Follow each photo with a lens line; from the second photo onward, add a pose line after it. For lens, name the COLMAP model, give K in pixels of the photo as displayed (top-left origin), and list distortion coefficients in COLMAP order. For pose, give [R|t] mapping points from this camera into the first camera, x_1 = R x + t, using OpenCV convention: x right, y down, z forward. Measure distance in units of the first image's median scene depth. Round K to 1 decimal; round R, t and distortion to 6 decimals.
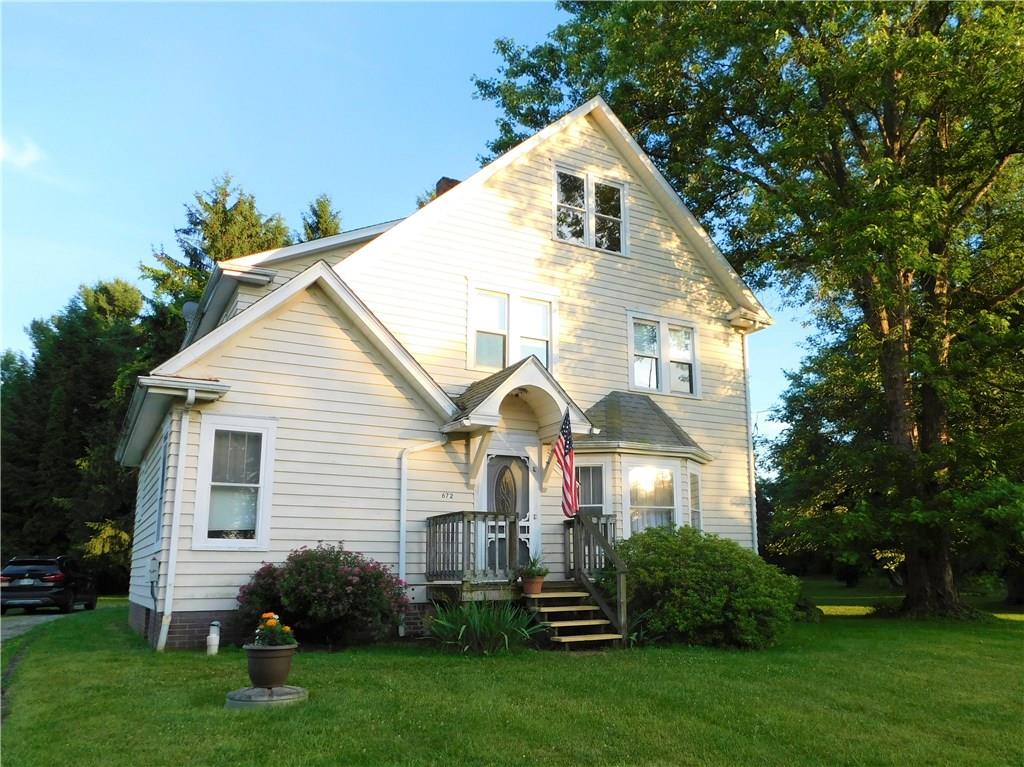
lens RADIAL K [[822.7, 0, 508.4], [0, 822.7, 421.5], [0, 0, 1]] dist [-0.025486, -0.008753]
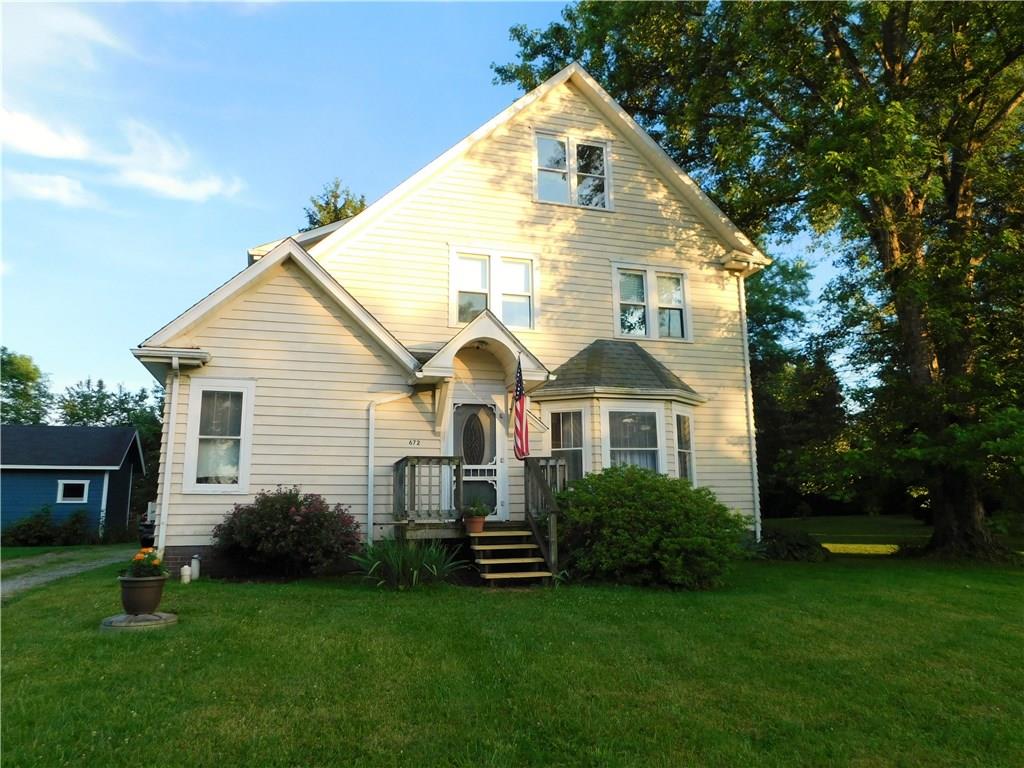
lens RADIAL K [[717.2, 0, 458.4], [0, 717.2, 383.4], [0, 0, 1]] dist [-0.041819, 0.031920]
pose [[0.971039, -0.044364, -0.234765, 0.177706], [0.045304, 0.998972, -0.001391, 0.013245], [0.234586, -0.009285, 0.972051, 0.073439]]
